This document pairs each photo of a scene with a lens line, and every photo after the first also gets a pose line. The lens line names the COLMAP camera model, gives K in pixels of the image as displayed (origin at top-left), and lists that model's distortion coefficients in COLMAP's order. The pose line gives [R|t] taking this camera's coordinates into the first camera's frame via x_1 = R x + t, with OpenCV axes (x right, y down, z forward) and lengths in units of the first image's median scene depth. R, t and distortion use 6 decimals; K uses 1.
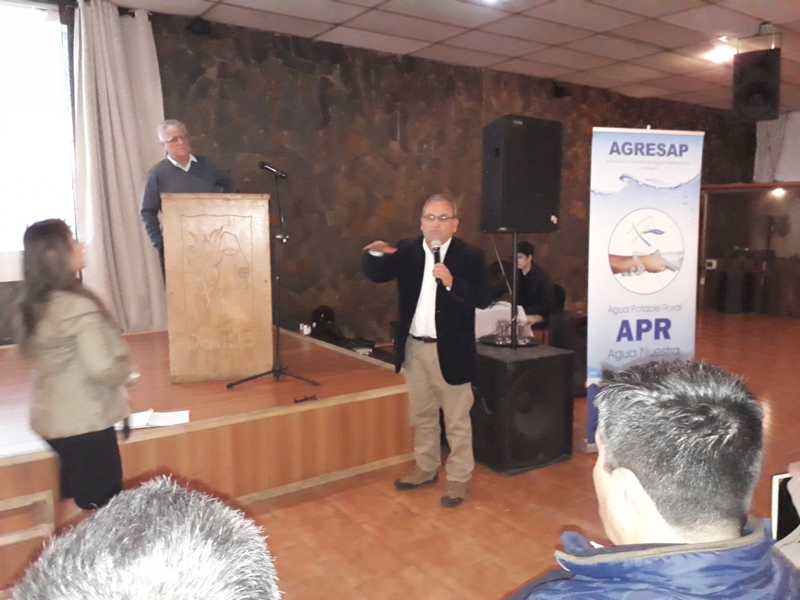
lens RADIAL K [[641.3, 0, 398.9], [0, 641.3, 304.5], [0, 0, 1]] dist [0.035484, -0.062158]
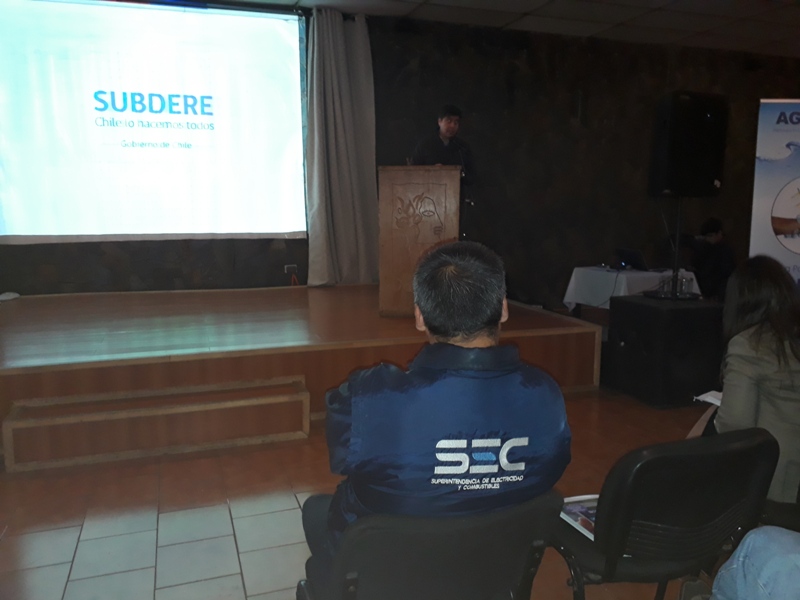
lens RADIAL K [[641.3, 0, 404.7], [0, 641.3, 299.3], [0, 0, 1]] dist [0.035484, -0.062158]
pose [[0.964616, 0.042137, -0.260272, 0.019762], [-0.036914, 0.999008, 0.024925, 0.054375], [0.261064, -0.014436, 0.965214, -0.199234]]
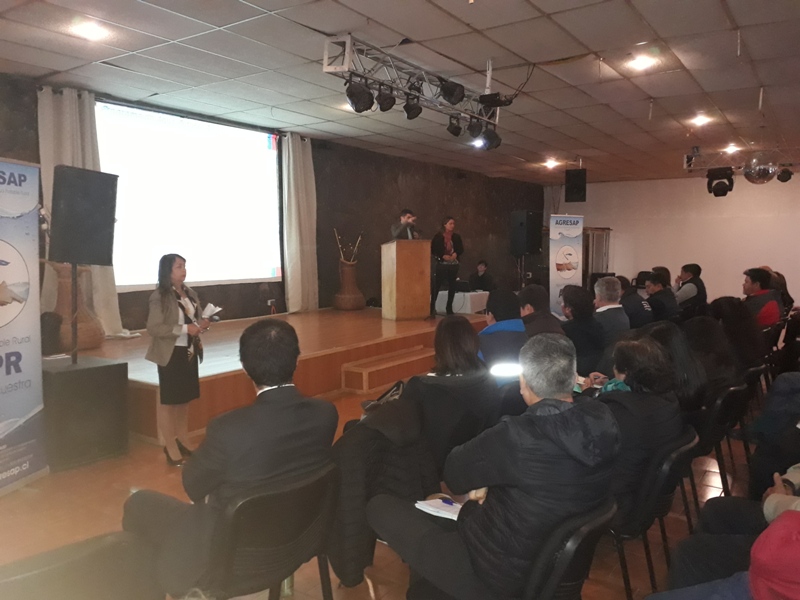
lens RADIAL K [[641.3, 0, 406.8], [0, 641.3, 303.0], [0, 0, 1]] dist [0.035484, -0.062158]
pose [[0.929876, -0.029636, 0.366678, -1.149191], [0.045003, 0.998427, -0.033429, 0.136540], [-0.365111, 0.047586, 0.929747, -1.132671]]
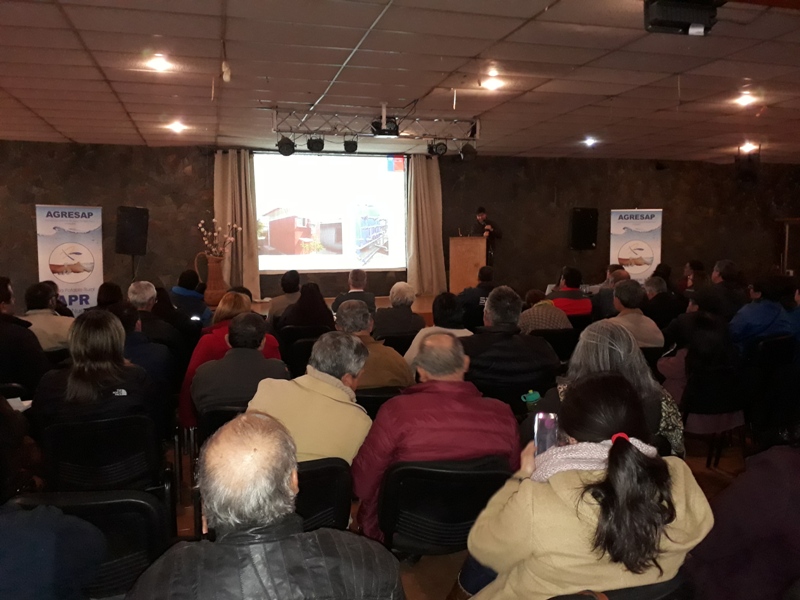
lens RADIAL K [[641.3, 0, 394.9], [0, 641.3, 303.7], [0, 0, 1]] dist [0.035484, -0.062158]
pose [[0.945675, 0.024931, -0.324157, 0.315442], [-0.035888, 0.998967, -0.027869, 0.203975], [0.323127, 0.037988, 0.945593, -1.681749]]
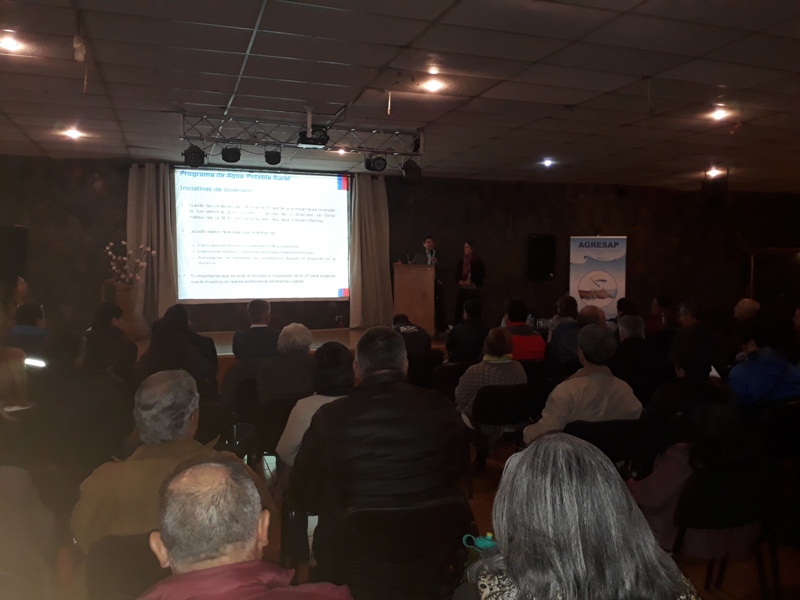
lens RADIAL K [[641.3, 0, 395.8], [0, 641.3, 305.7], [0, 0, 1]] dist [0.035484, -0.062158]
pose [[0.963023, 0.019172, -0.268735, 0.309595], [-0.038874, 0.996915, -0.068186, 0.157802], [0.266599, 0.076111, 0.960798, -1.363326]]
